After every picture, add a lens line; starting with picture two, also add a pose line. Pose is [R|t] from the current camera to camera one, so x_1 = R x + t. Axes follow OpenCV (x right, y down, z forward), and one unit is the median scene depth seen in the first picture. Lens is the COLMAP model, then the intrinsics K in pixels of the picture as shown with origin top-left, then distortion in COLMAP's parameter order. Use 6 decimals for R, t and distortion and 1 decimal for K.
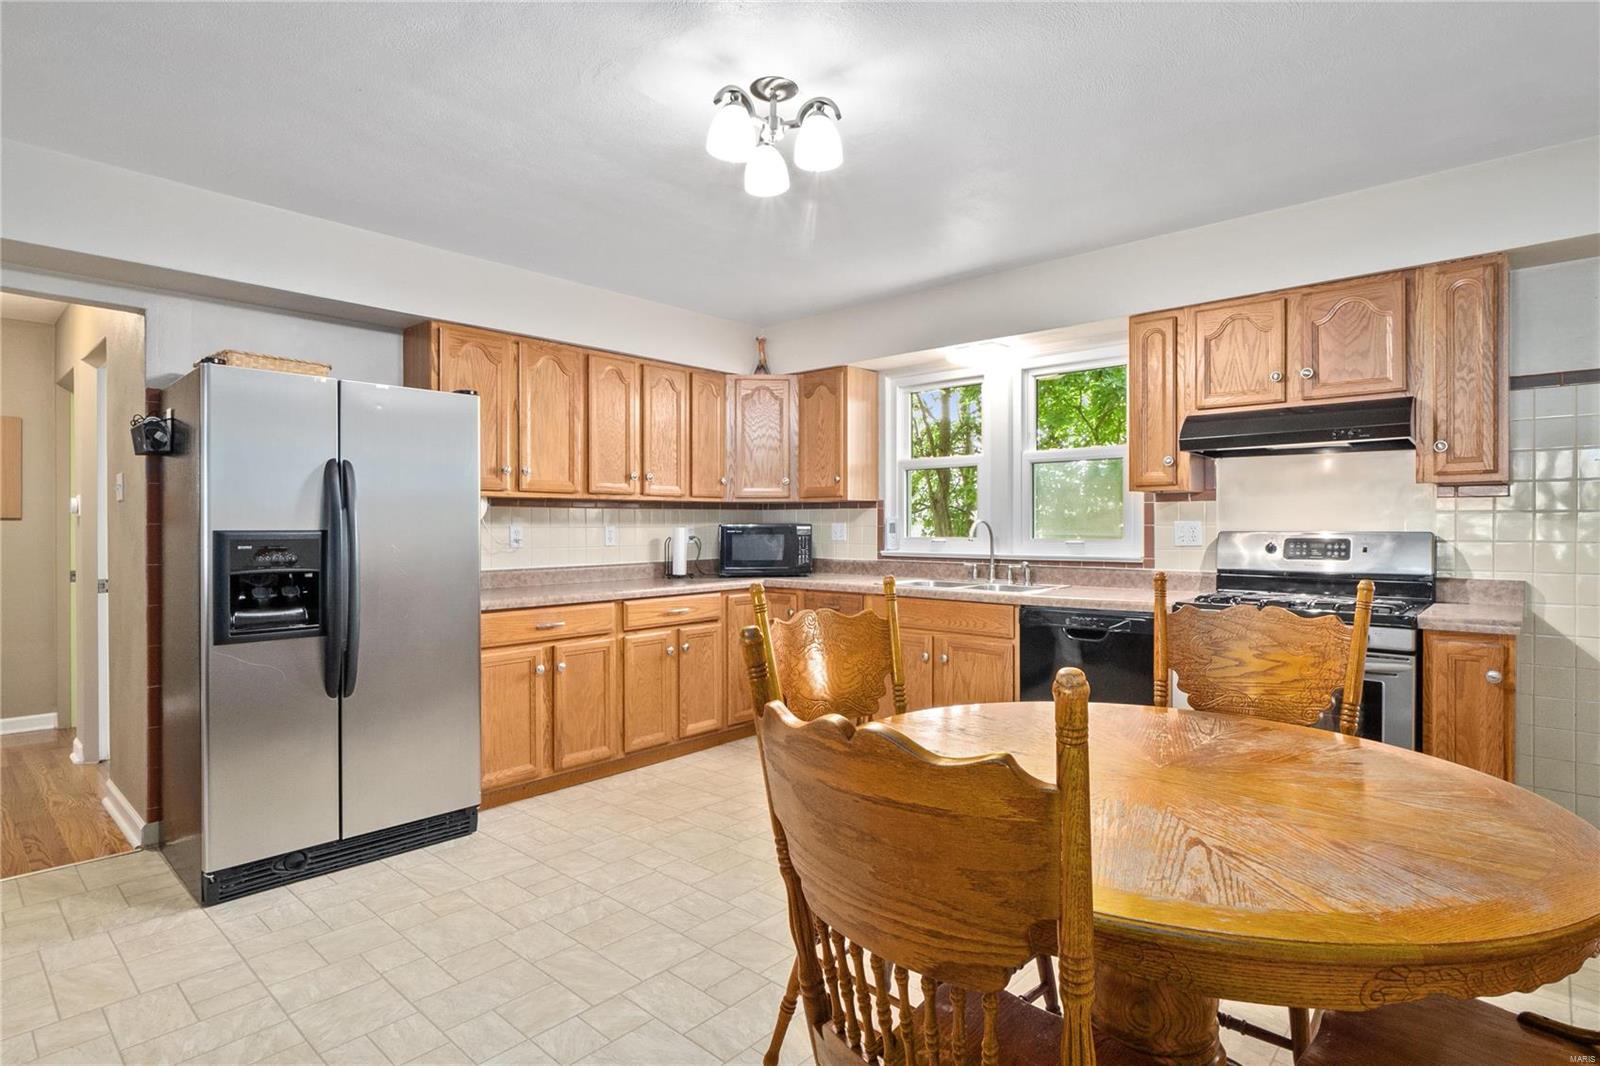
lens RADIAL K [[824.1, 0, 800.0], [0, 824.1, 533.0], [0, 0, 1]] dist [0.006610, 0.000518]
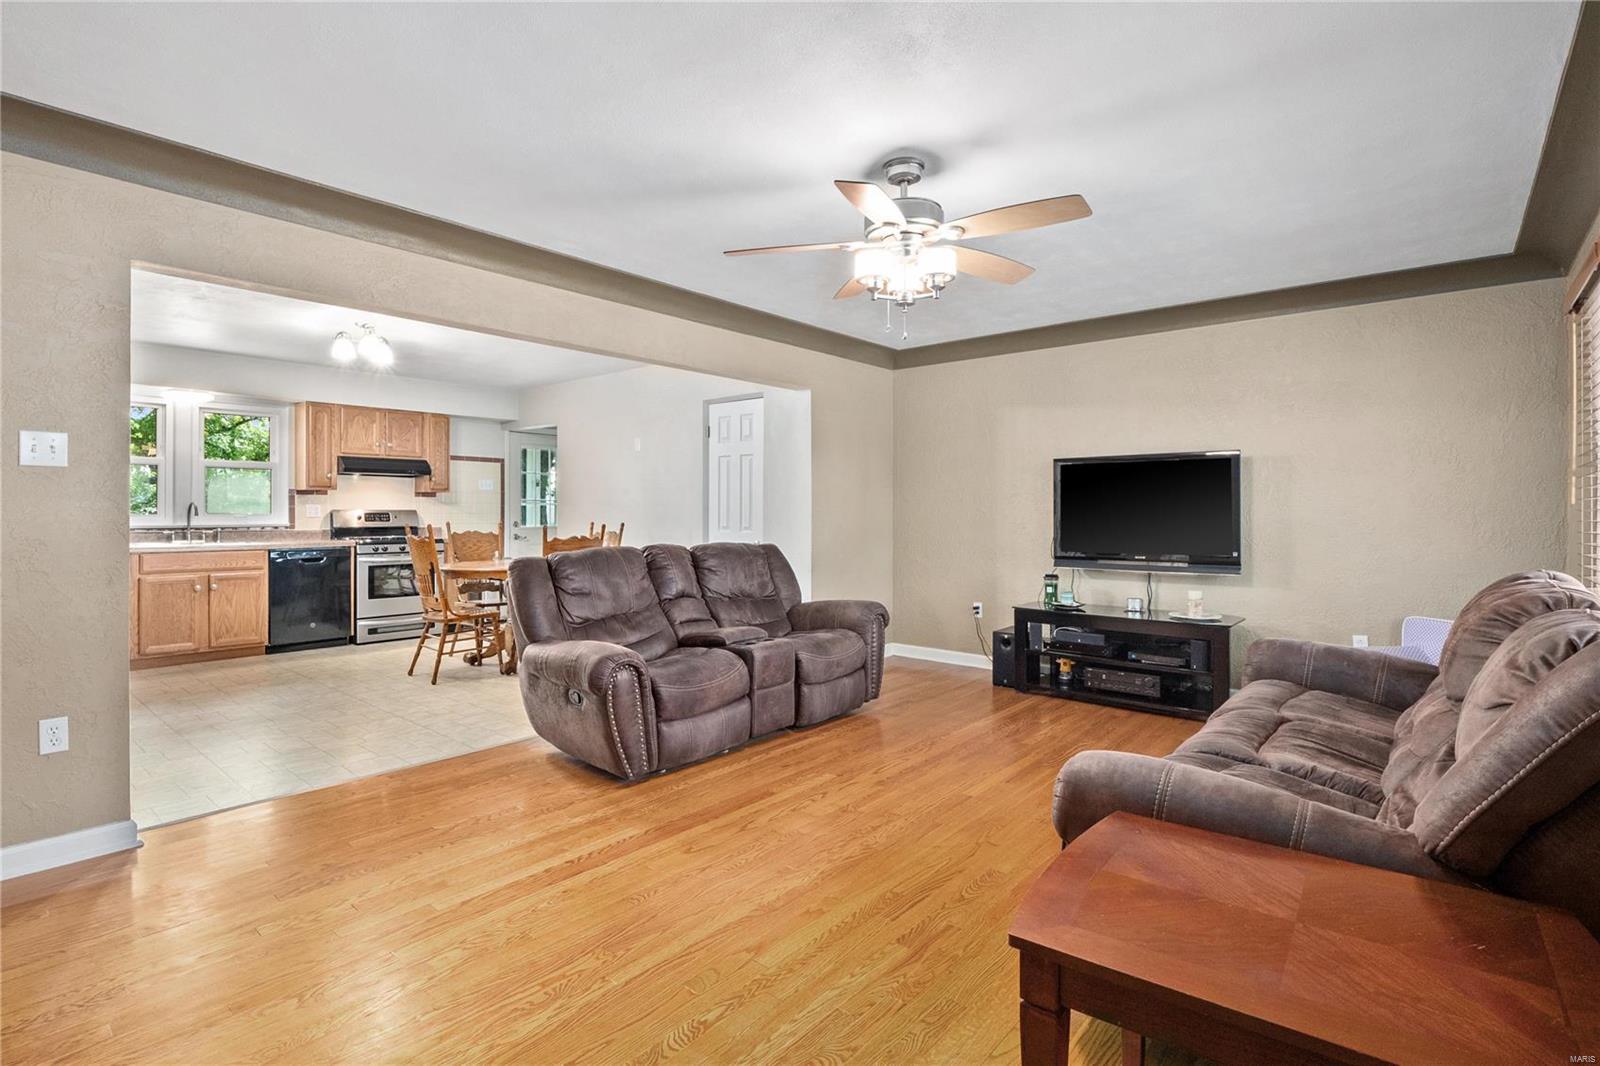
lens RADIAL K [[763.3, 0, 805.0], [0, 763.3, 523.0], [0, 0, 1]] dist [0.000081, -0.000271]
pose [[-0.041263, -0.012582, 0.999069, -1.334736], [0.006532, 0.999896, 0.012863, 0.012879], [-0.999127, 0.007057, -0.041177, -0.108225]]
